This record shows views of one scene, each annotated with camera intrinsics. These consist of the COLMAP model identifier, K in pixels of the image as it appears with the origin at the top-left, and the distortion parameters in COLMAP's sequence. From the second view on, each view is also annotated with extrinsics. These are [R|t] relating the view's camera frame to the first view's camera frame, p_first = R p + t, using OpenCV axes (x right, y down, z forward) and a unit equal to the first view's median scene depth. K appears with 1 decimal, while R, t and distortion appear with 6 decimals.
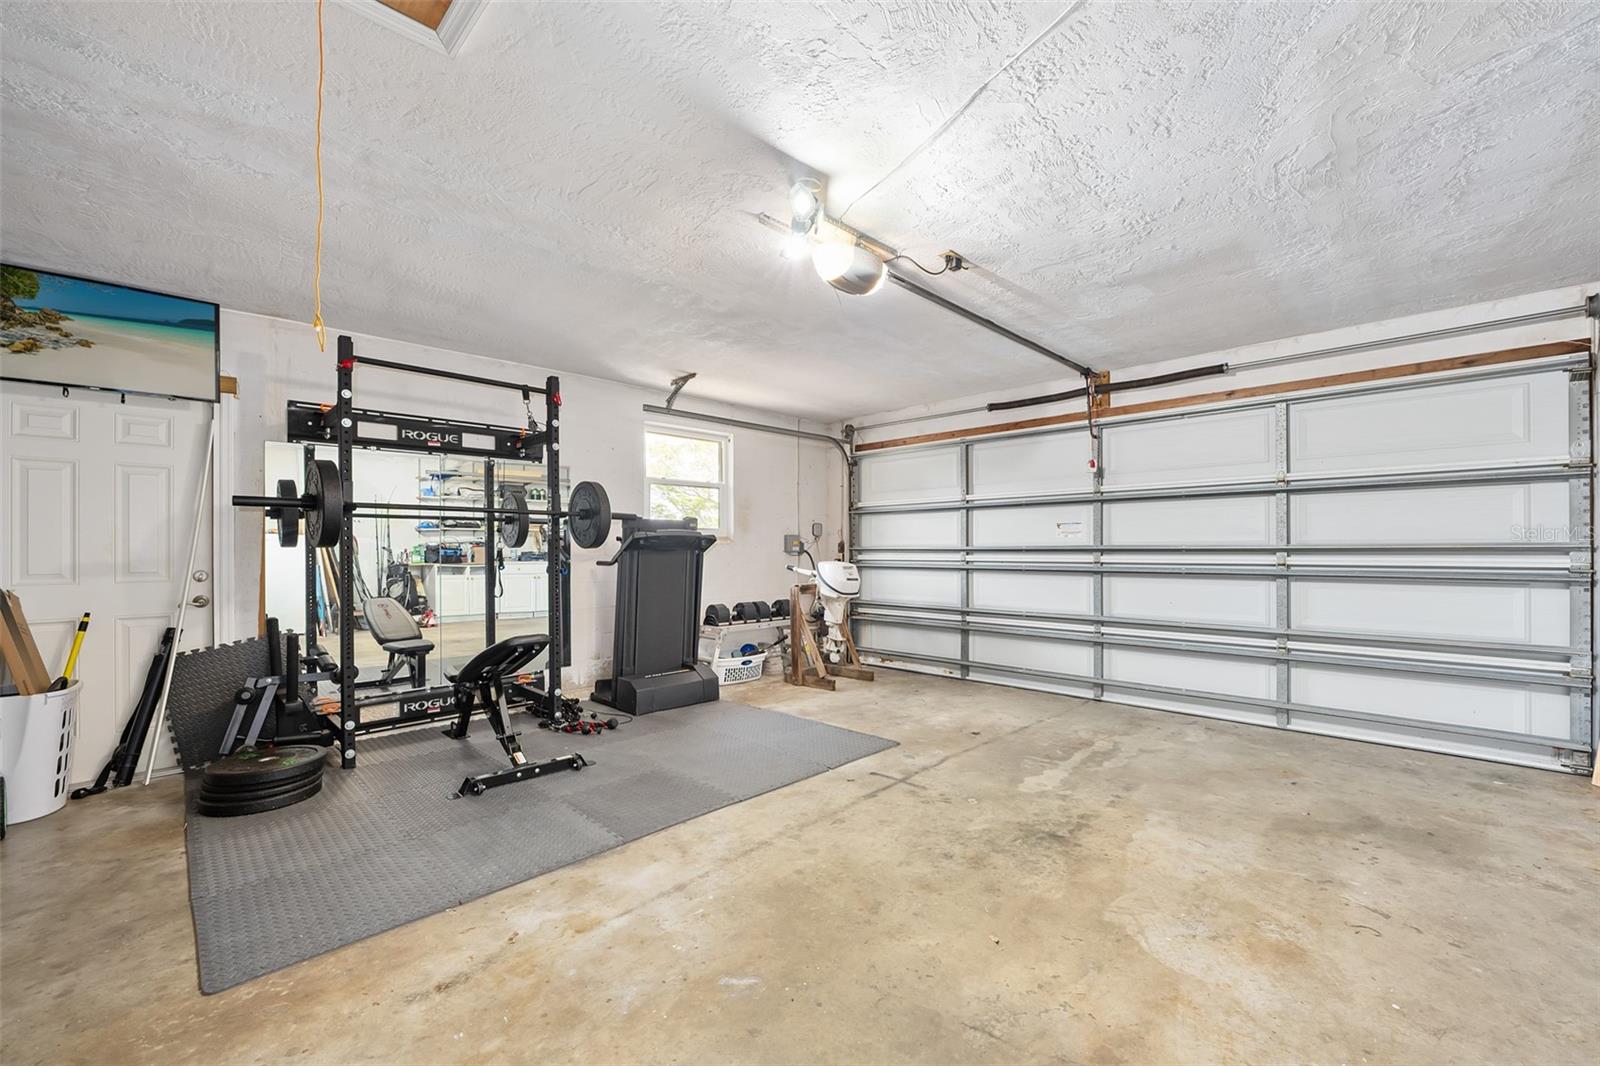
lens RADIAL K [[661.3, 0, 796.3], [0, 661.3, 543.5], [0, 0, 1]] dist [0.000128, 0.000100]
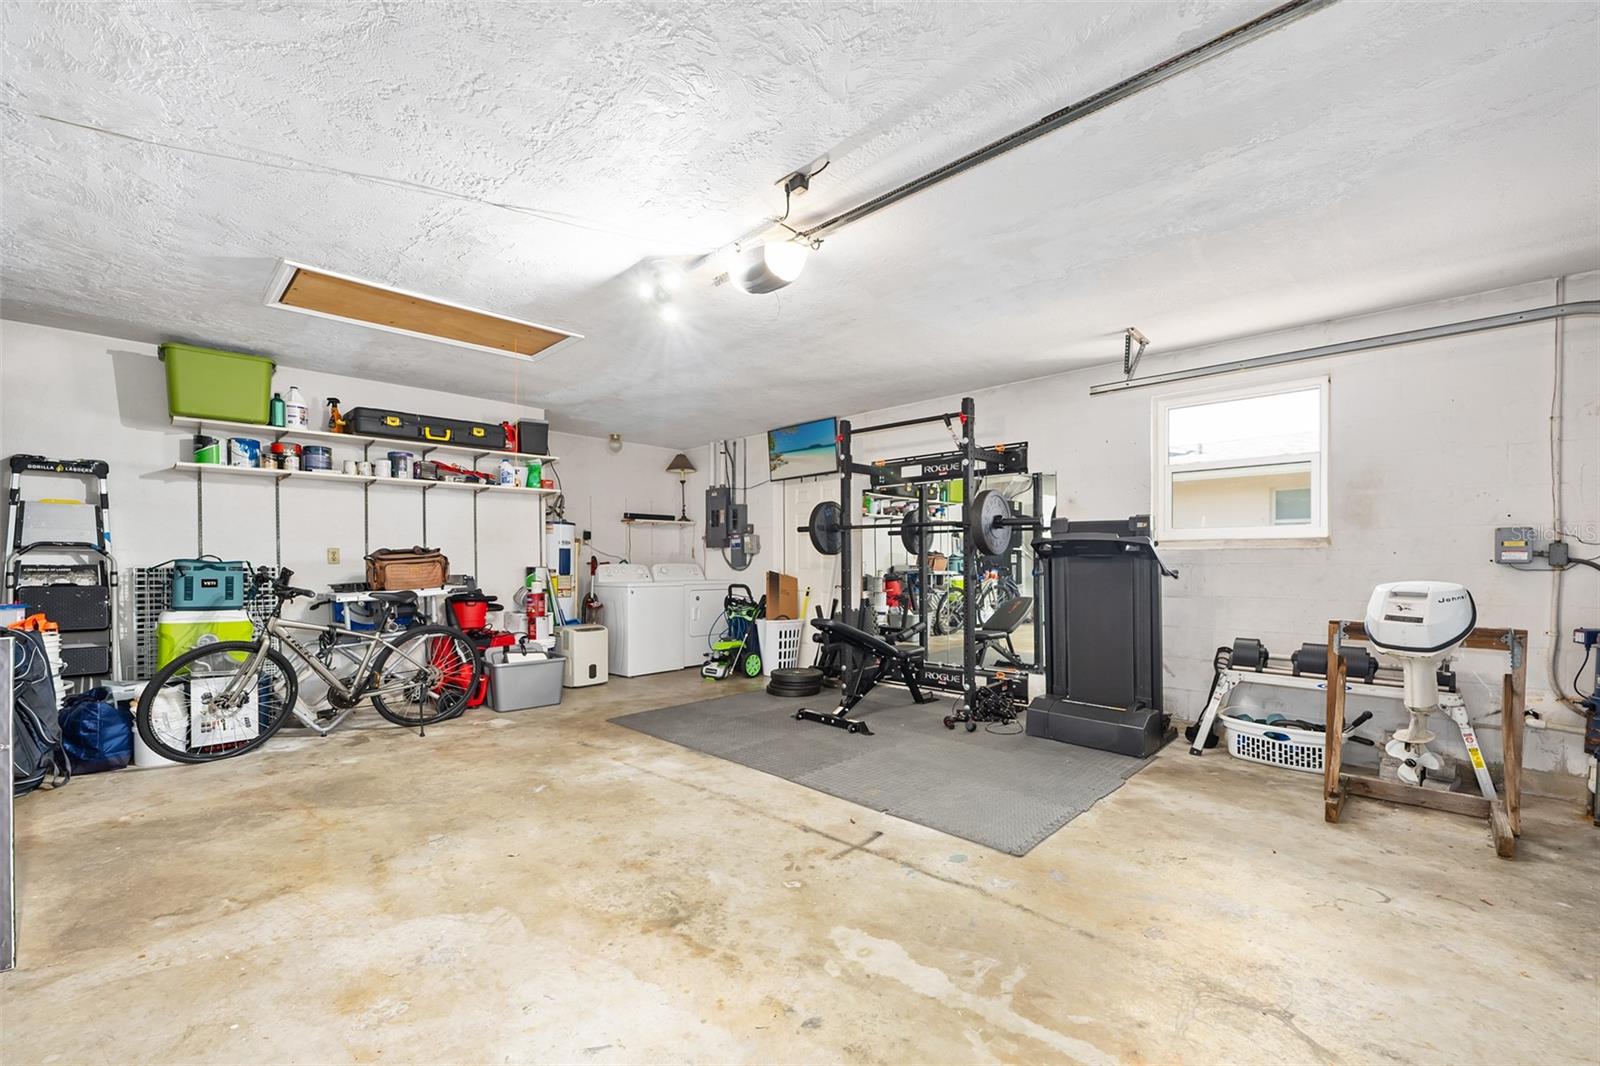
lens RADIAL K [[661.3, 0, 795.0], [0, 661.3, 563.6], [0, 0, 1]] dist [0.000128, 0.000100]
pose [[0.000057, 0.011199, -0.999937, 0.995390], [0.007487, 0.999909, 0.011199, 0.008978], [0.999972, -0.007487, -0.000027, 0.973211]]
